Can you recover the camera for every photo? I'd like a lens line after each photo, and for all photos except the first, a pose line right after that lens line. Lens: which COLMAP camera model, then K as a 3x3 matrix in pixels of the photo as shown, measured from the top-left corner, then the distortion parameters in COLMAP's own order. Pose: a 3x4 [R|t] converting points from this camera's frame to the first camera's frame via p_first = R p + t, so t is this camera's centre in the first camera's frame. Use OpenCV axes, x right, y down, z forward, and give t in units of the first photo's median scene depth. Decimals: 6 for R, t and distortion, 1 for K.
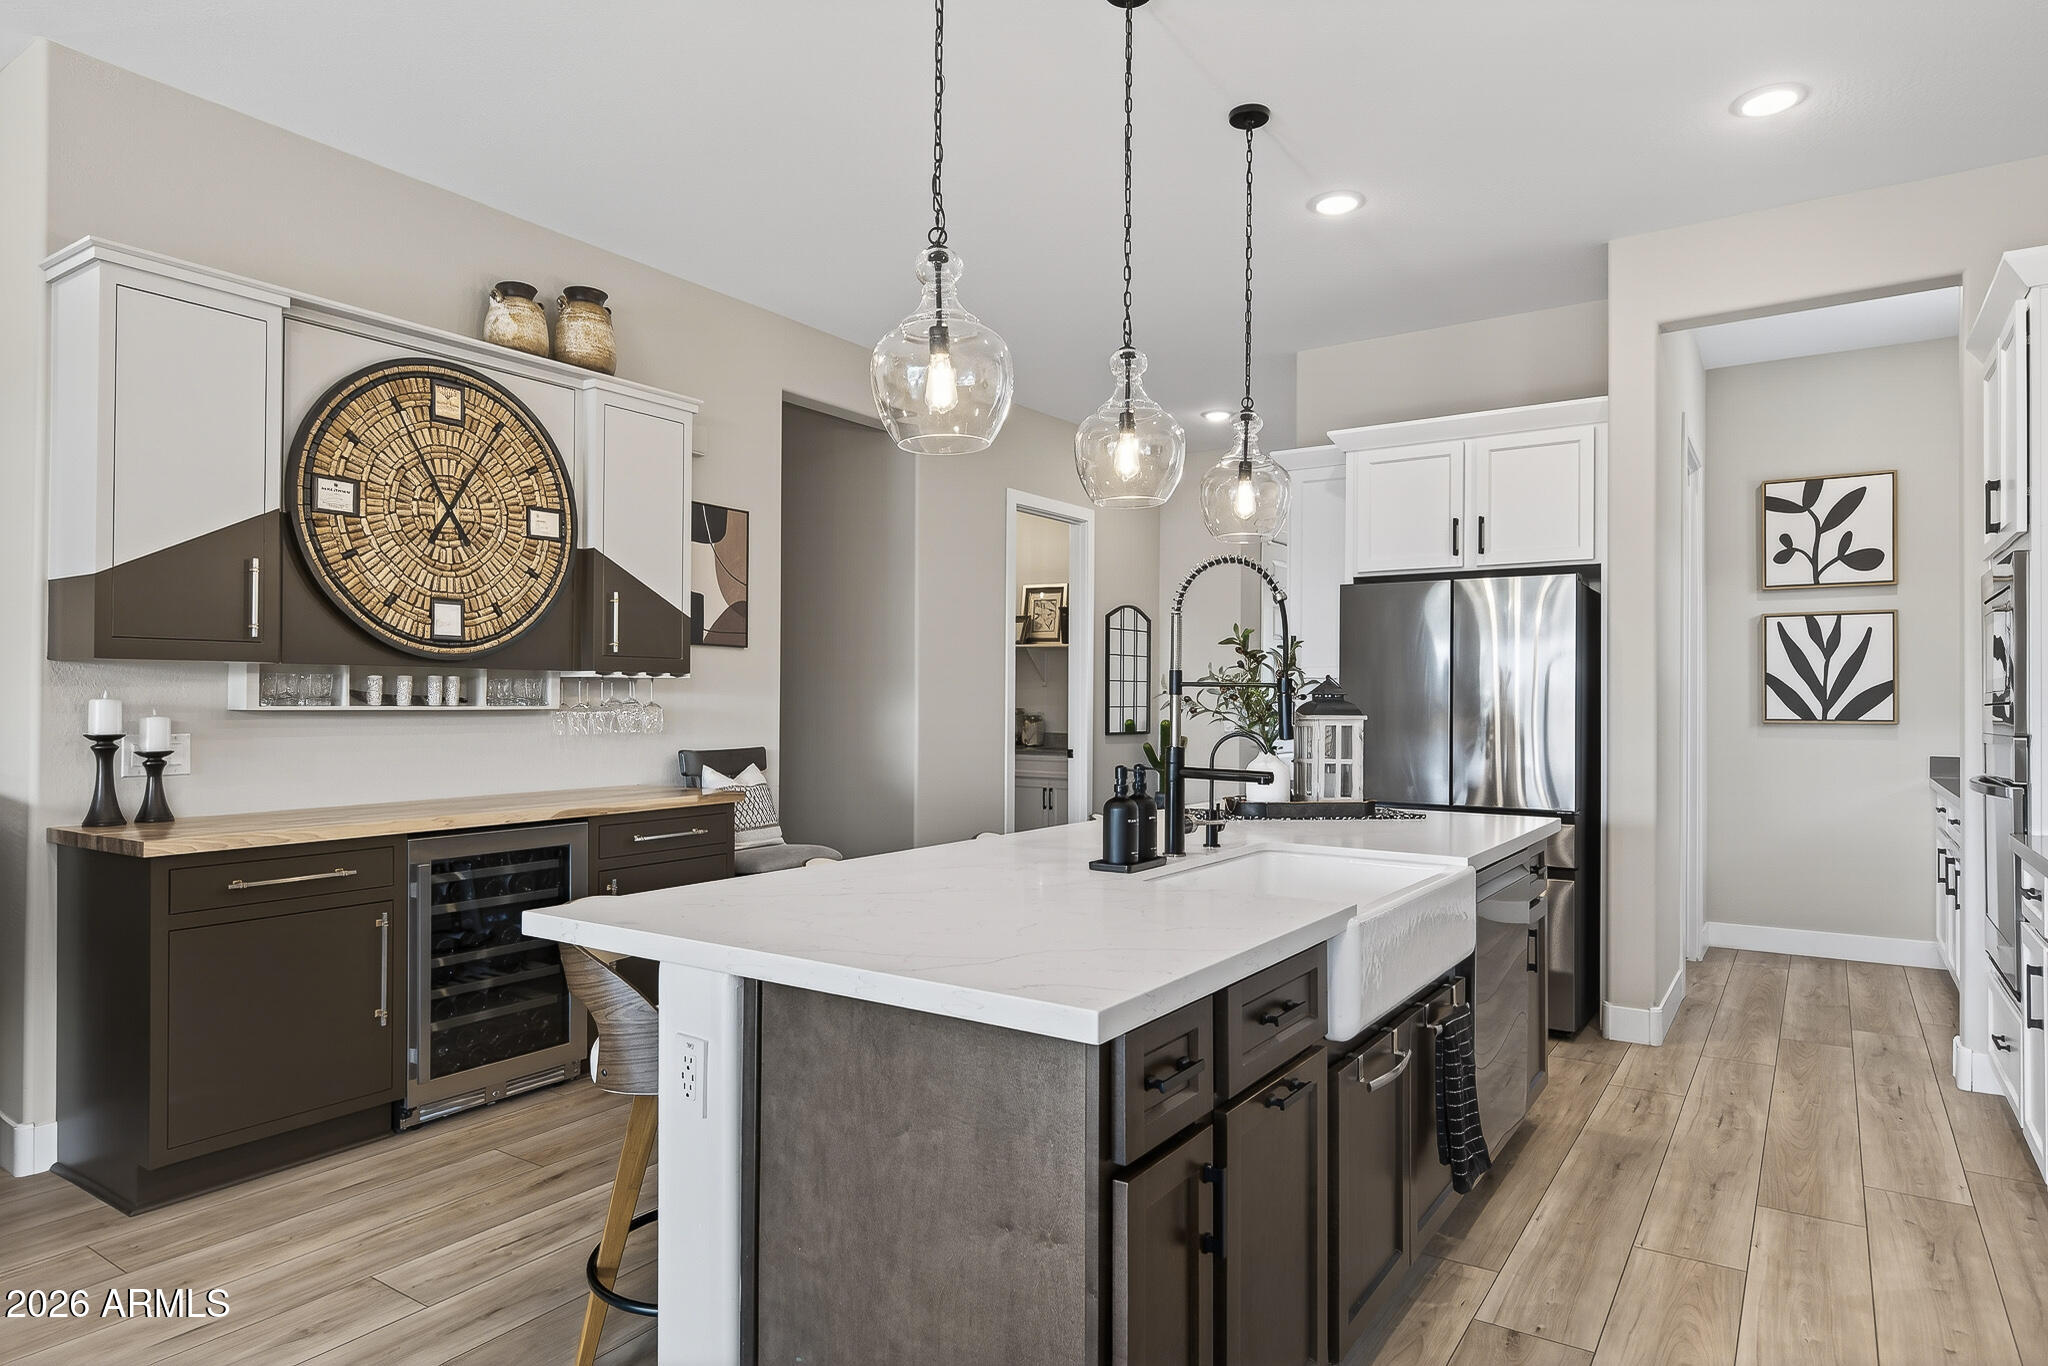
lens RADIAL K [[1186.5, 0, 1026.2], [0, 1186.5, 684.0], [0, 0, 1]] dist [-0.006831, -0.001865]
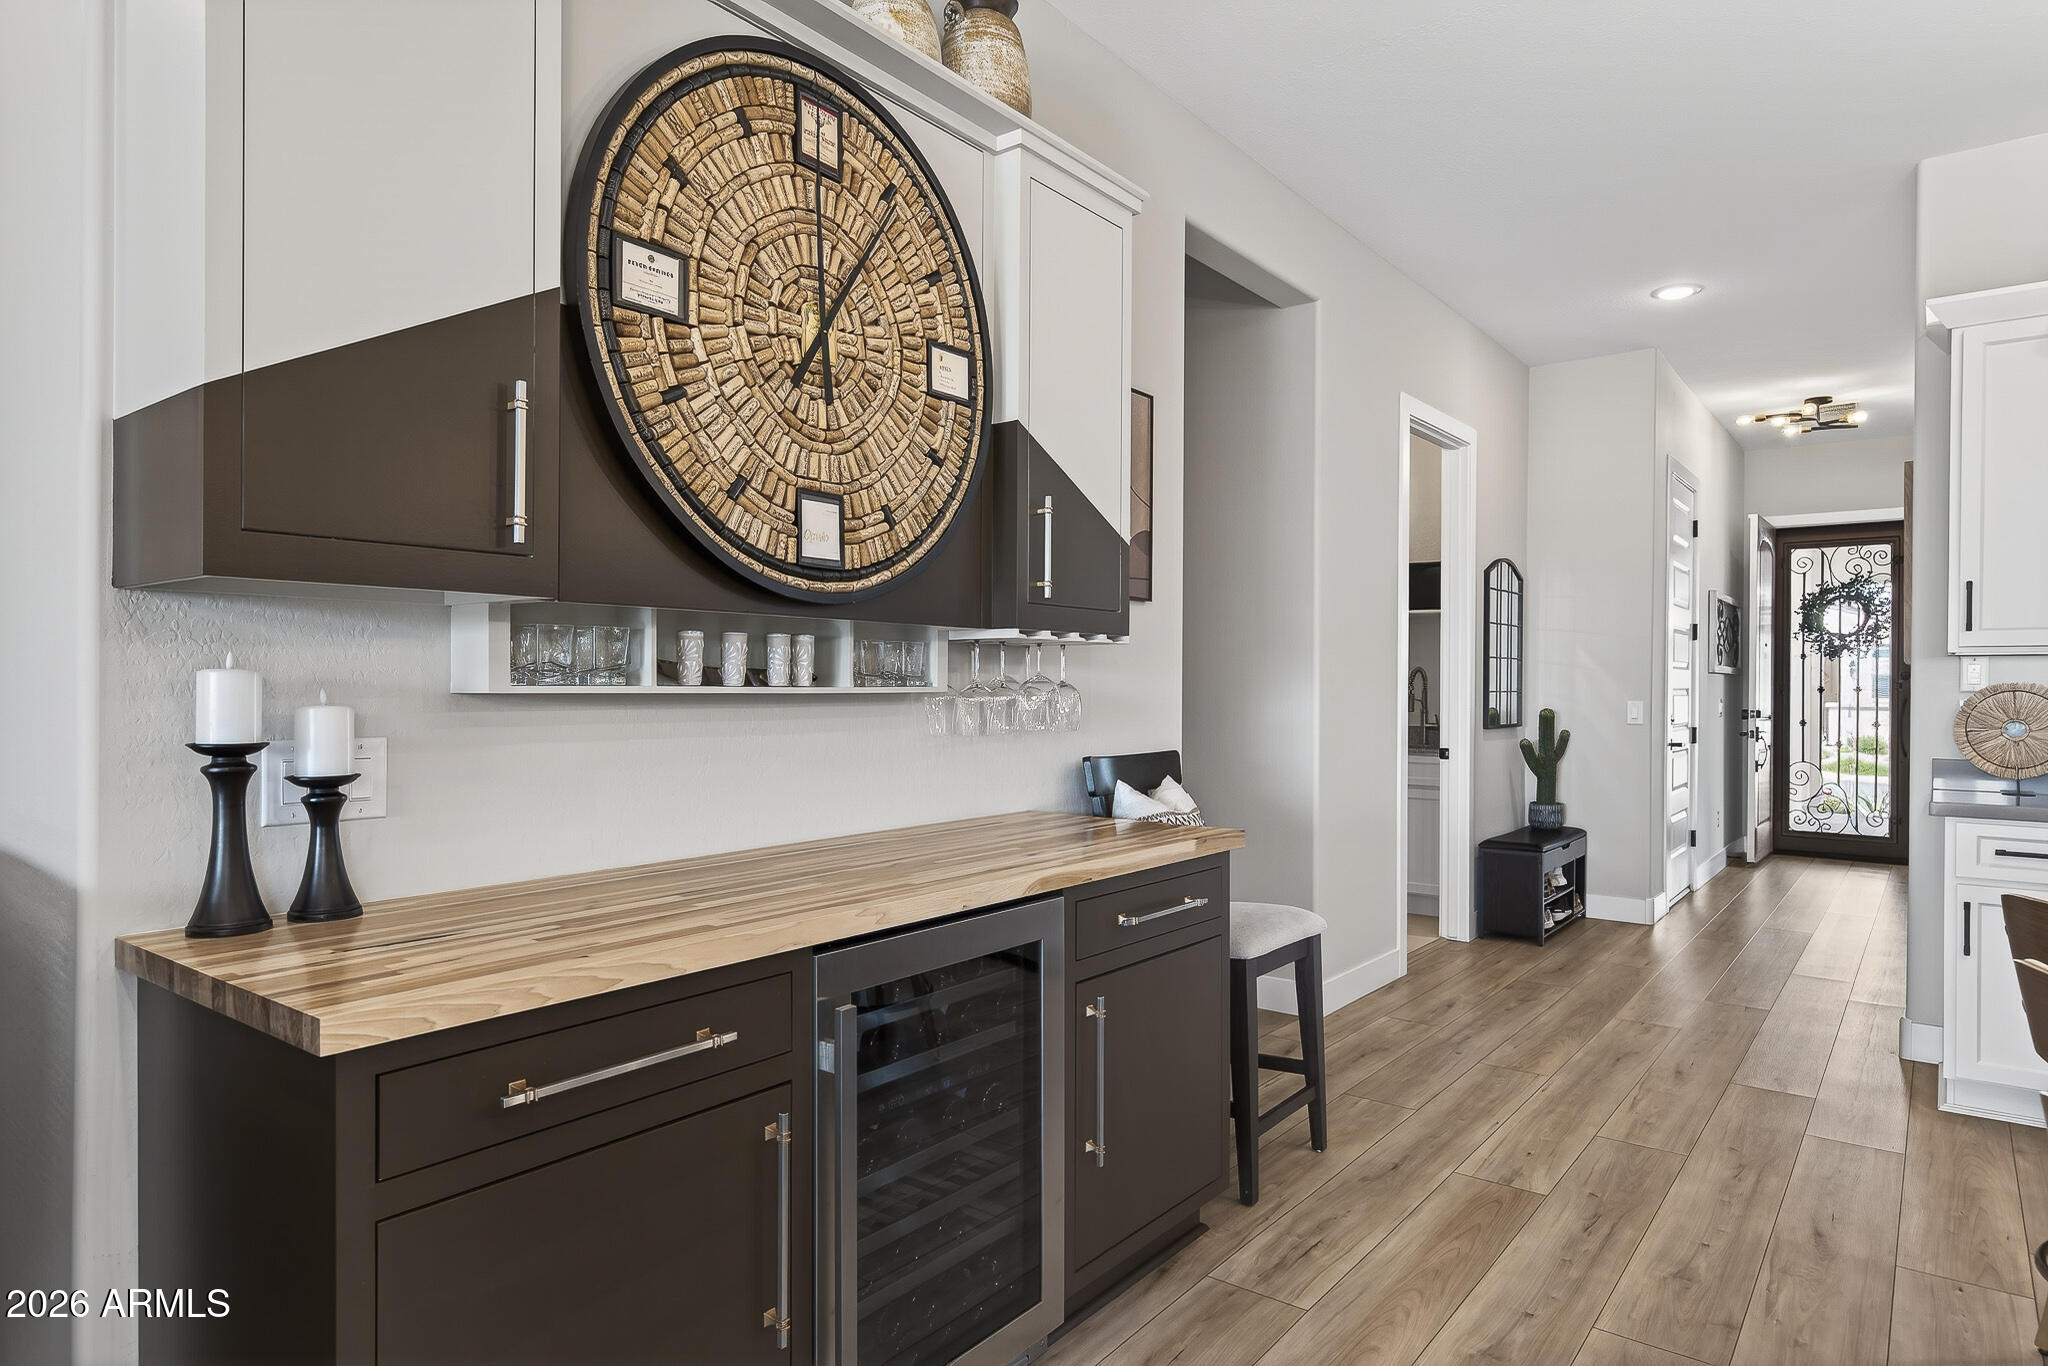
lens RADIAL K [[1186.5, 0, 1025.4], [0, 1186.5, 688.1], [0, 0, 1]] dist [-0.006831, -0.001865]
pose [[0.997496, 0.002962, -0.070658, -0.363530], [-0.001774, 0.999856, 0.016871, 0.009957], [0.070698, -0.016704, 0.997358, 0.467192]]
